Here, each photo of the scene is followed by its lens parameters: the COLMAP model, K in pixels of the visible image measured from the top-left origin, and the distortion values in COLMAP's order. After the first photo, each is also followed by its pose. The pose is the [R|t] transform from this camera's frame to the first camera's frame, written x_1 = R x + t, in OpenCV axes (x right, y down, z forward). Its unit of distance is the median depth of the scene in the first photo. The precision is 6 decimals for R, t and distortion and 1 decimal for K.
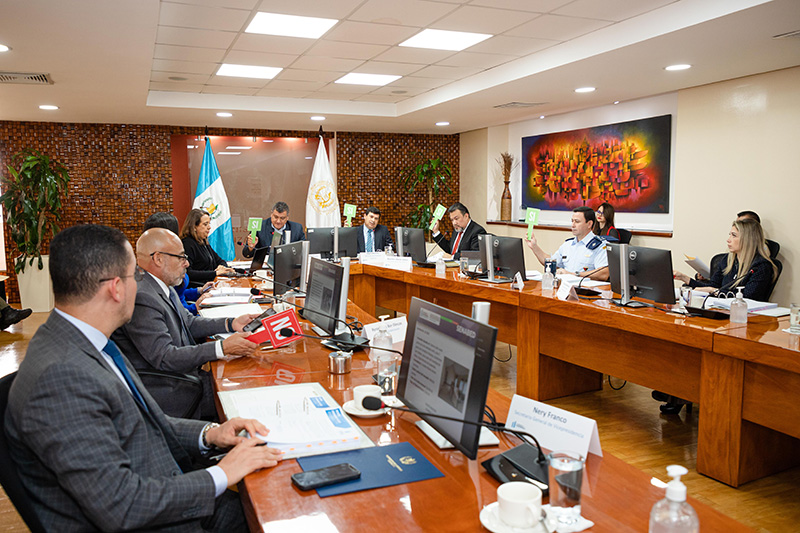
lens RADIAL K [[682.9, 0, 395.9], [0, 682.9, 265.8], [0, 0, 1]] dist [0.000064, 0.004261]
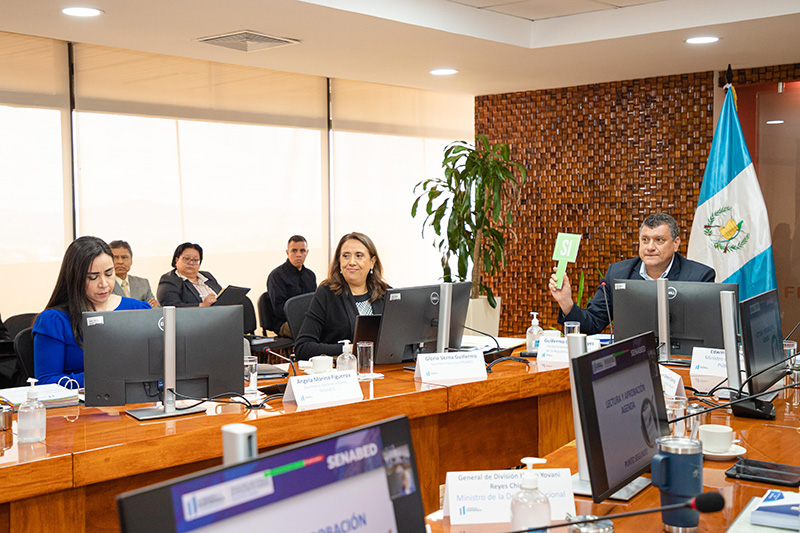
lens RADIAL K [[1036.1, 0, 360.3], [0, 1036.1, 264.0], [0, 0, 1]] dist [0.160202, 0.000000]
pose [[0.499377, 0.044691, -0.865232, 0.260307], [-0.080985, 0.996704, 0.004740, -0.038761], [0.862592, 0.067704, 0.501350, 0.373184]]
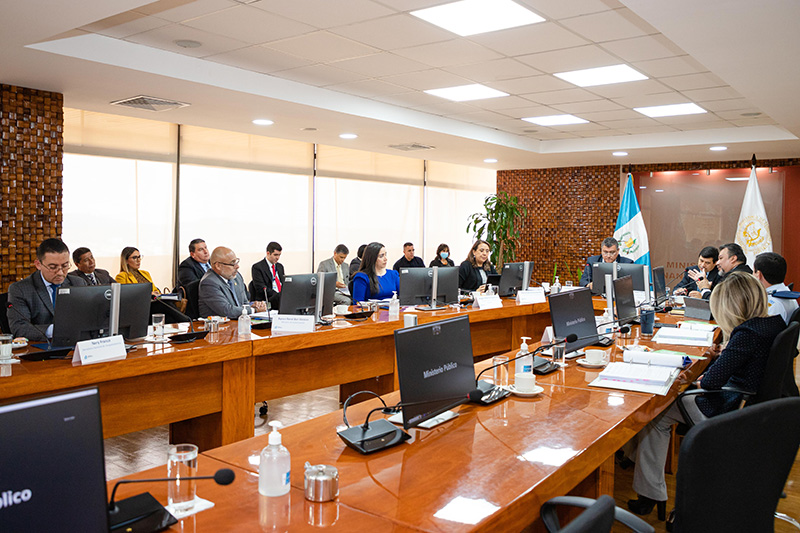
lens RADIAL K [[682.9, 0, 400.2], [0, 682.9, 265.8], [0, 0, 1]] dist [0.000064, 0.004261]
pose [[0.543815, 0.058273, -0.837180, 0.403608], [-0.101266, 0.994853, 0.003469, -0.016234], [0.833073, 0.082891, 0.546917, 0.141216]]
